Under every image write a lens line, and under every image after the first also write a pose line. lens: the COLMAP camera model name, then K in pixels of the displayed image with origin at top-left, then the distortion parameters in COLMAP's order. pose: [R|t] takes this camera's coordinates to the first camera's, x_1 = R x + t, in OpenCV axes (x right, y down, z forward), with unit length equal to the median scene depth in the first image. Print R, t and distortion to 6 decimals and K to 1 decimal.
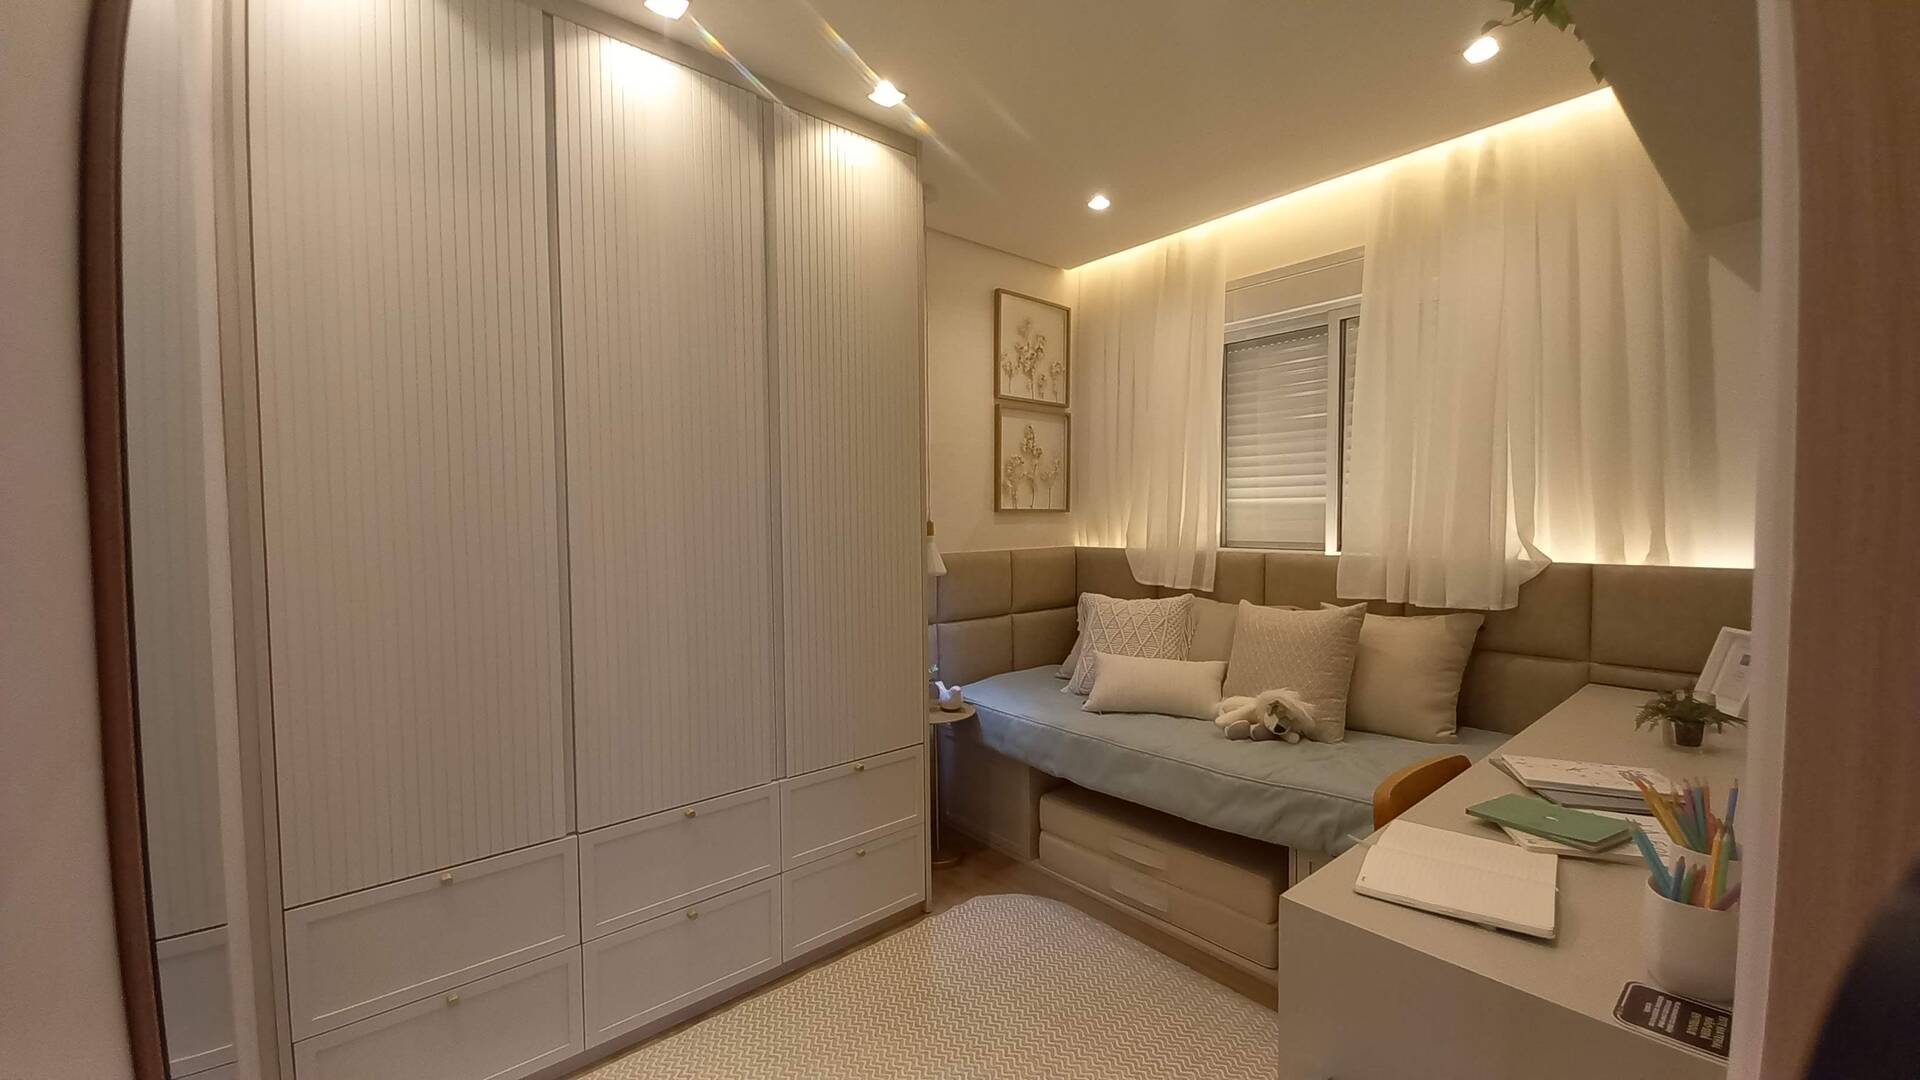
lens RADIAL K [[752.2, 0, 962.2], [0, 752.2, 548.3], [0, 0, 1]] dist [0.018978, -0.015993]
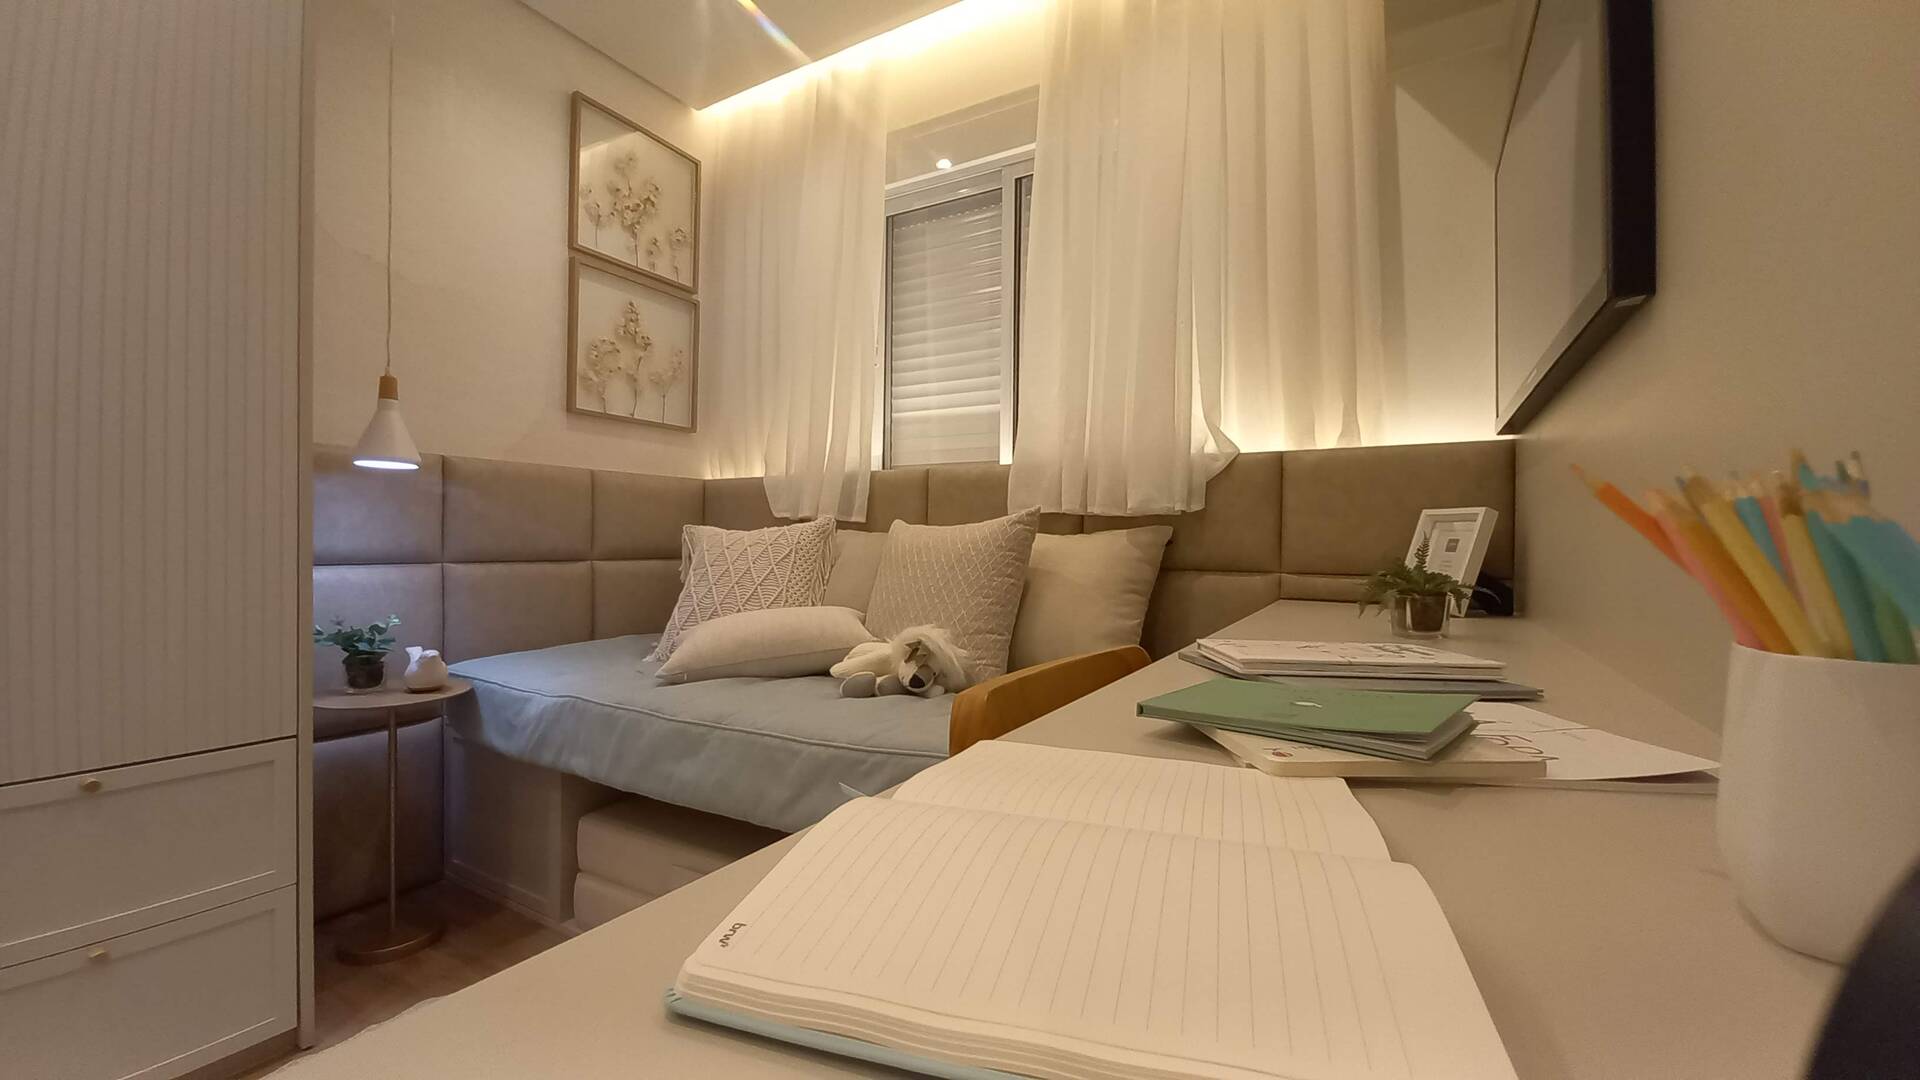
lens RADIAL K [[752.2, 0, 962.2], [0, 752.2, 548.3], [0, 0, 1]] dist [0.018978, -0.015993]
pose [[0.943839, 0.013749, 0.330119, 0.182425], [-0.002930, 0.999443, -0.033248, 0.114005], [-0.330392, 0.030413, 0.943354, 0.264633]]
